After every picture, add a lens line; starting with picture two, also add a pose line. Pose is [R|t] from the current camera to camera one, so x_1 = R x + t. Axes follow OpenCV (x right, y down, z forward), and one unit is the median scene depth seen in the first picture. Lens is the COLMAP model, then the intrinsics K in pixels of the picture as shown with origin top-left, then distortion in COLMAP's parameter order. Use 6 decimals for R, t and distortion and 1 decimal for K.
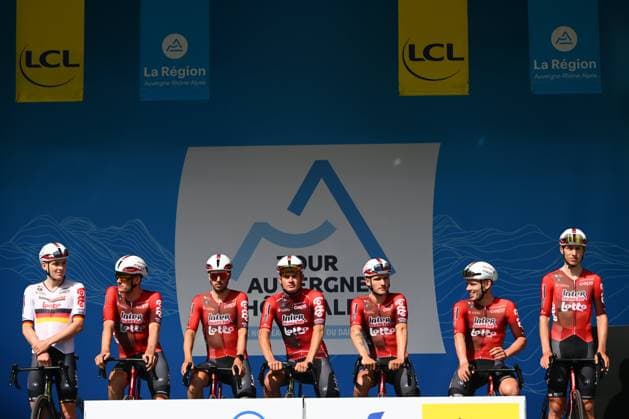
lens RADIAL K [[1579.0, 0, 314.6], [0, 1579.0, 193.8], [0, 0, 1]] dist [0.020000, -0.345858]
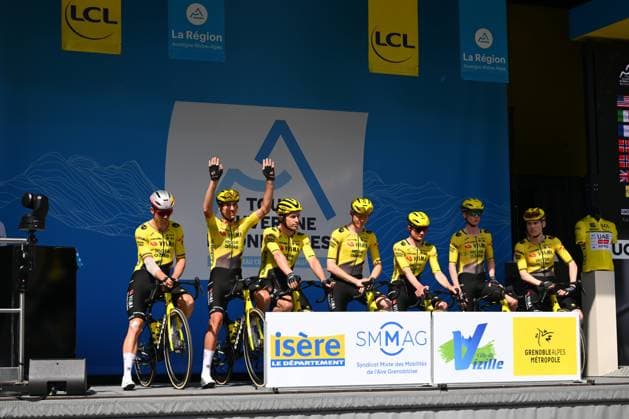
lens RADIAL K [[1508.5, 0, 314.5], [0, 1508.5, 209.5], [0, 0, 1]] dist [0.003756, -0.192222]
pose [[0.894521, 0.040219, 0.445212, -0.485251], [-0.059590, 0.997784, 0.029590, 0.011777], [-0.443036, -0.052999, 0.894936, -0.038512]]
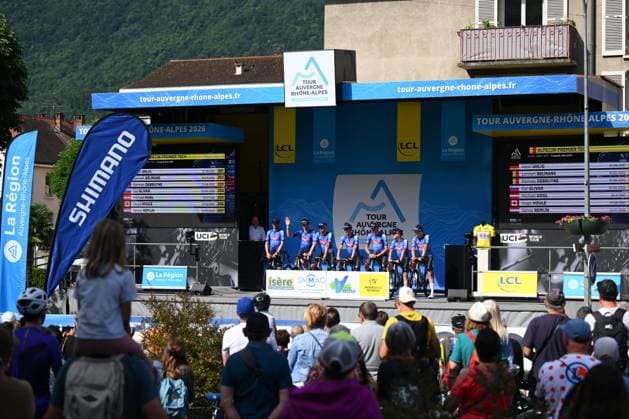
lens RADIAL K [[1508.5, 0, 314.5], [0, 1508.5, 209.5], [0, 0, 1]] dist [0.003756, -0.192222]
pose [[0.930215, 0.010310, -0.366869, 0.879611], [0.040841, 0.990489, 0.131390, -0.326844], [0.364735, -0.137204, 0.920947, -1.511453]]
